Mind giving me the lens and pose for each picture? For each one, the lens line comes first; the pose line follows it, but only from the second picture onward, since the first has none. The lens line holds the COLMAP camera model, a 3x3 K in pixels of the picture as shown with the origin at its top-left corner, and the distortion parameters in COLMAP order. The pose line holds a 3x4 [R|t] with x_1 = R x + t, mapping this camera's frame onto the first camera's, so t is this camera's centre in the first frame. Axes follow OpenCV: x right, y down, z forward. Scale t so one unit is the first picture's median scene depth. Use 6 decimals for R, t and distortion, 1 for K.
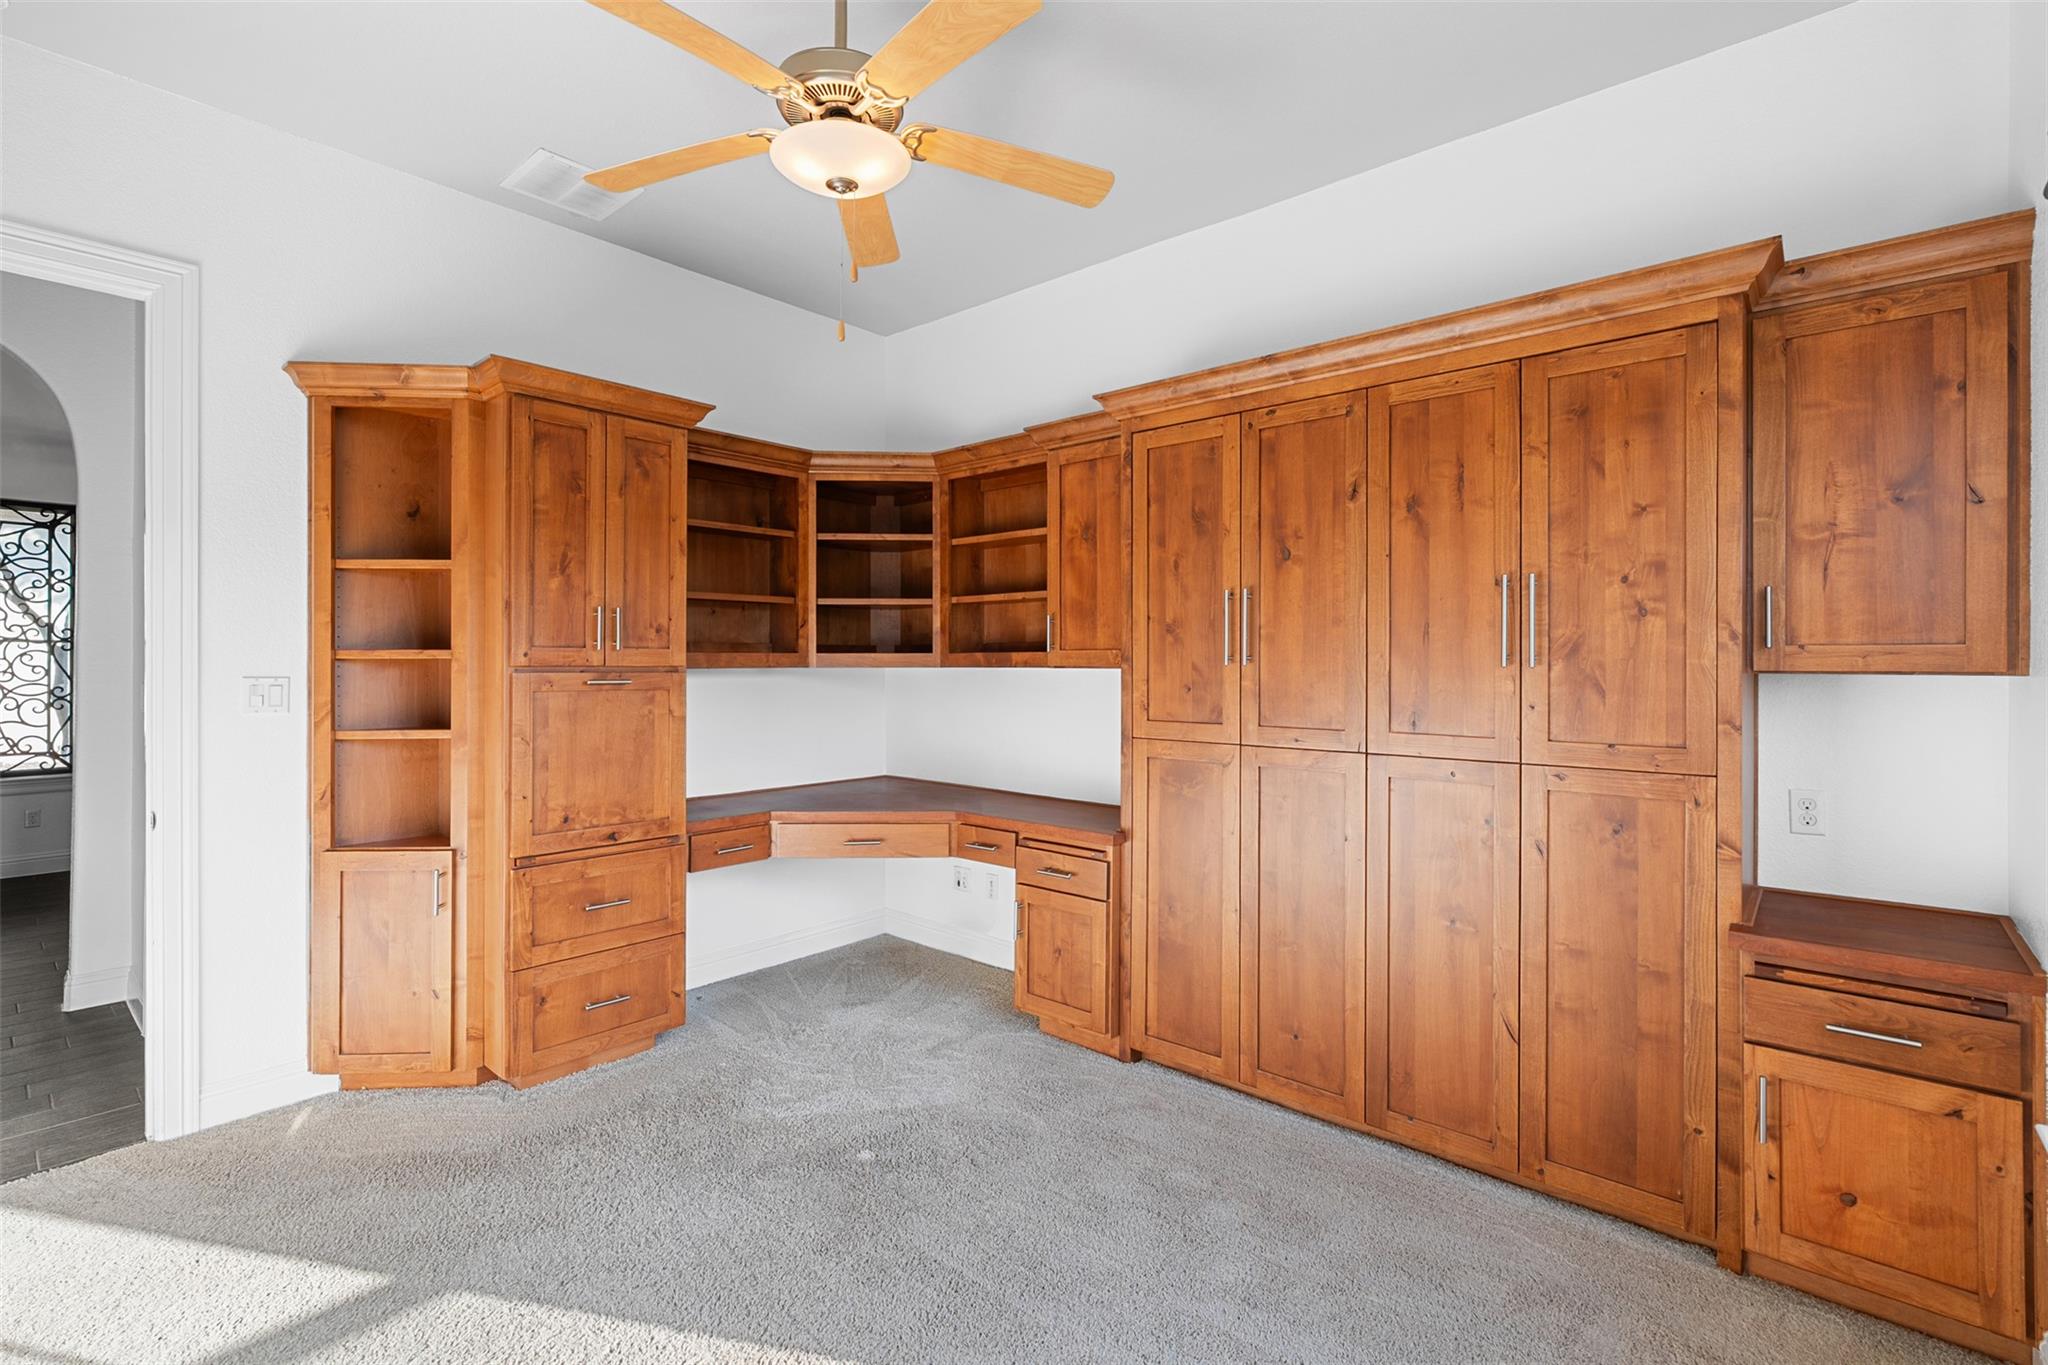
lens RADIAL K [[919.9, 0, 1021.1], [0, 919.9, 663.7], [0, 0, 1]] dist [-0.005576, 0.002663]
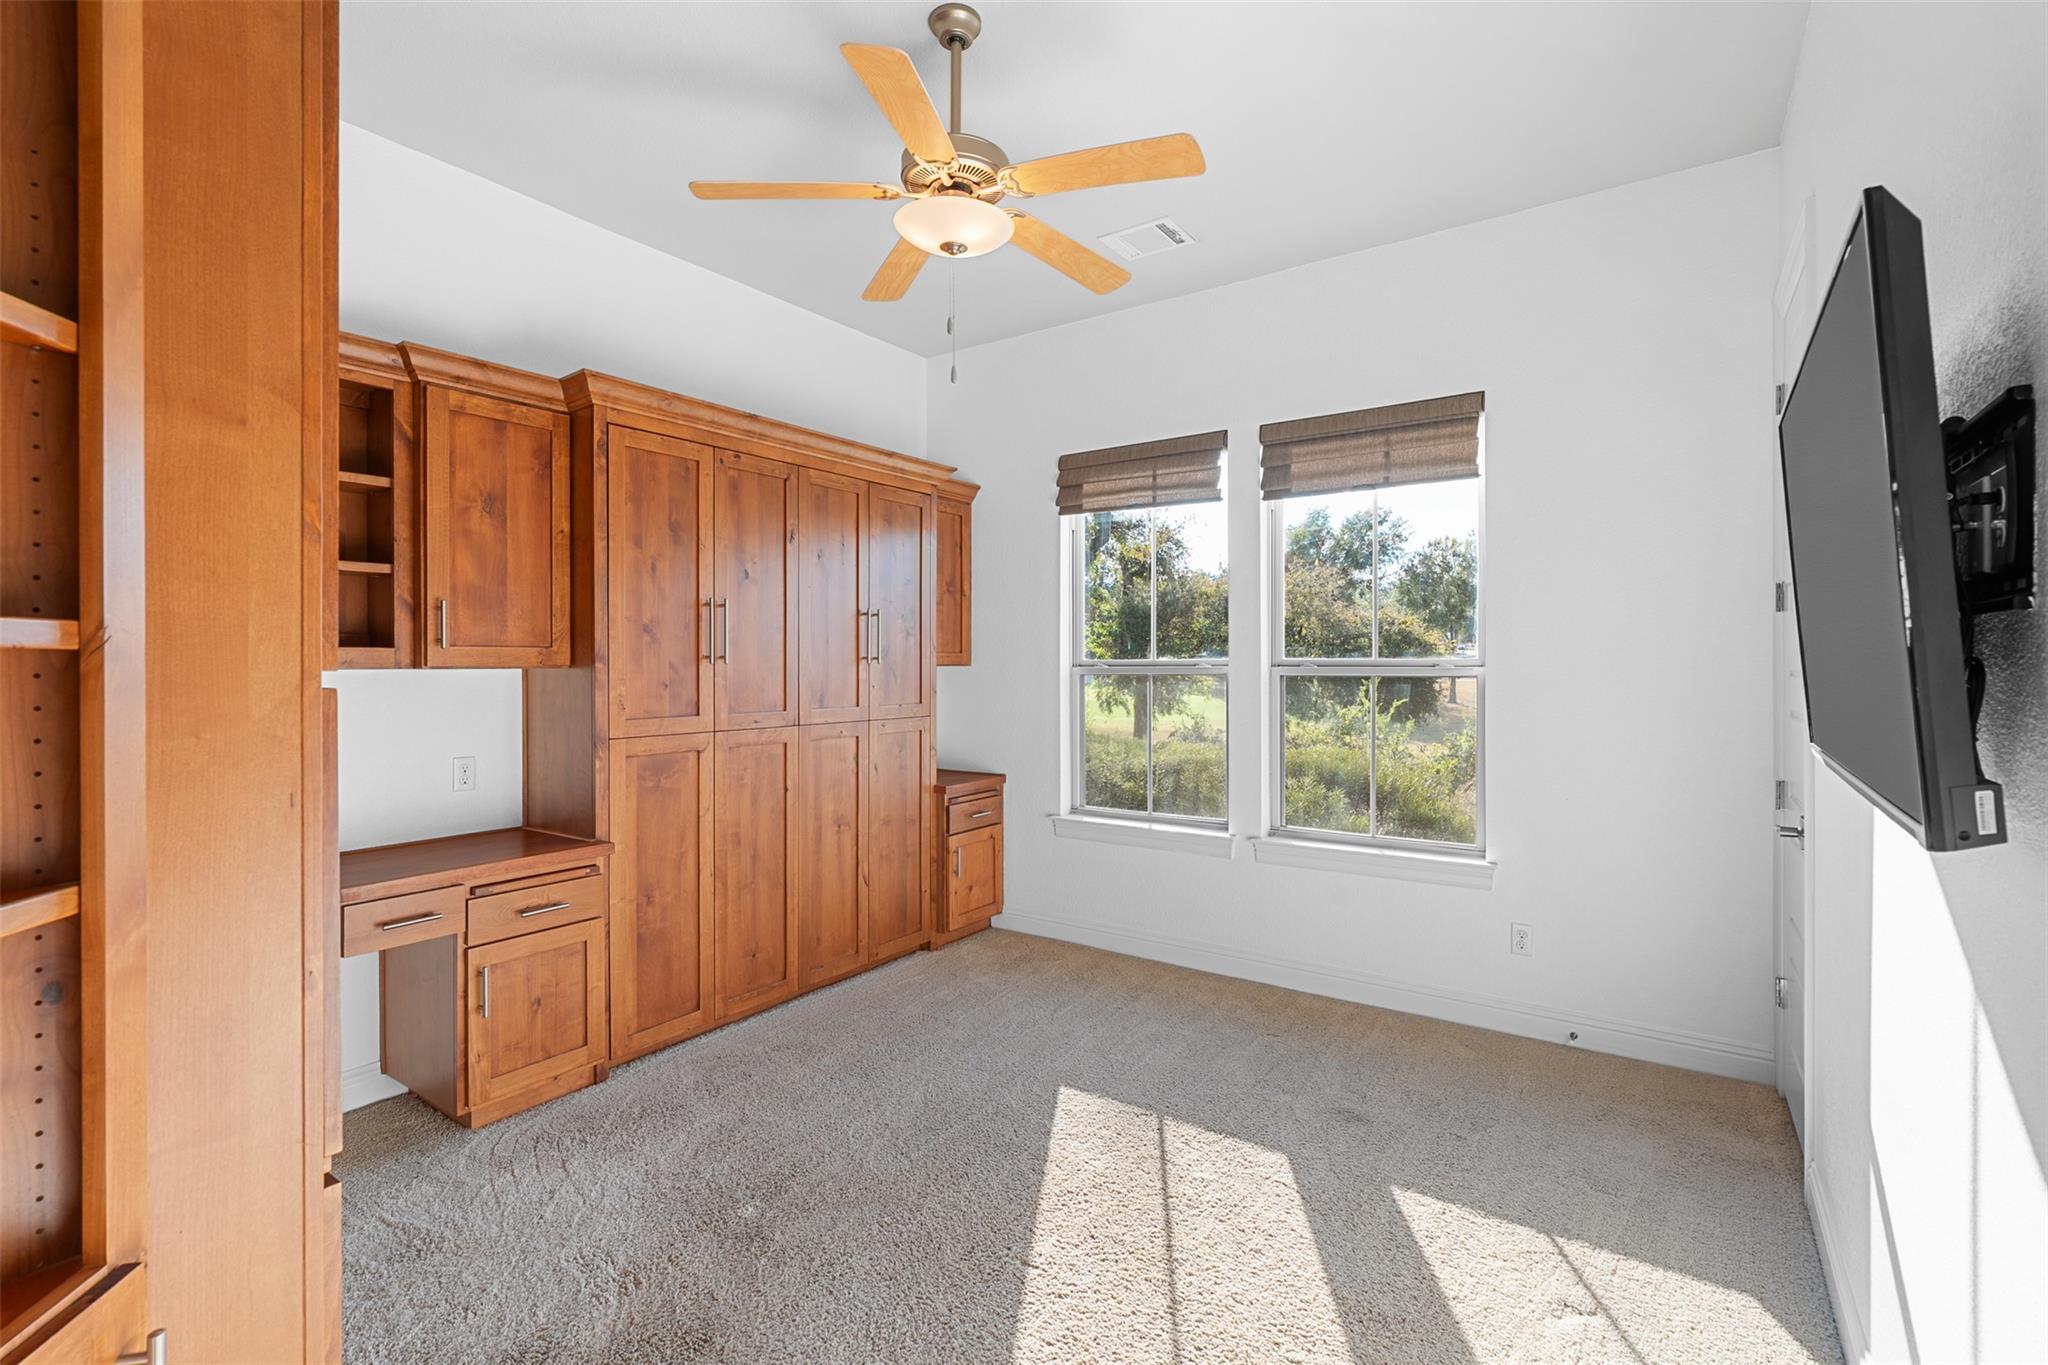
lens RADIAL K [[919.9, 0, 1022.6], [0, 919.9, 670.9], [0, 0, 1]] dist [-0.005576, 0.002663]
pose [[-0.103840, -0.009827, 0.994545, -0.911884], [0.005723, 0.999929, 0.010478, 0.001284], [-0.994578, 0.006780, -0.103776, 0.693283]]
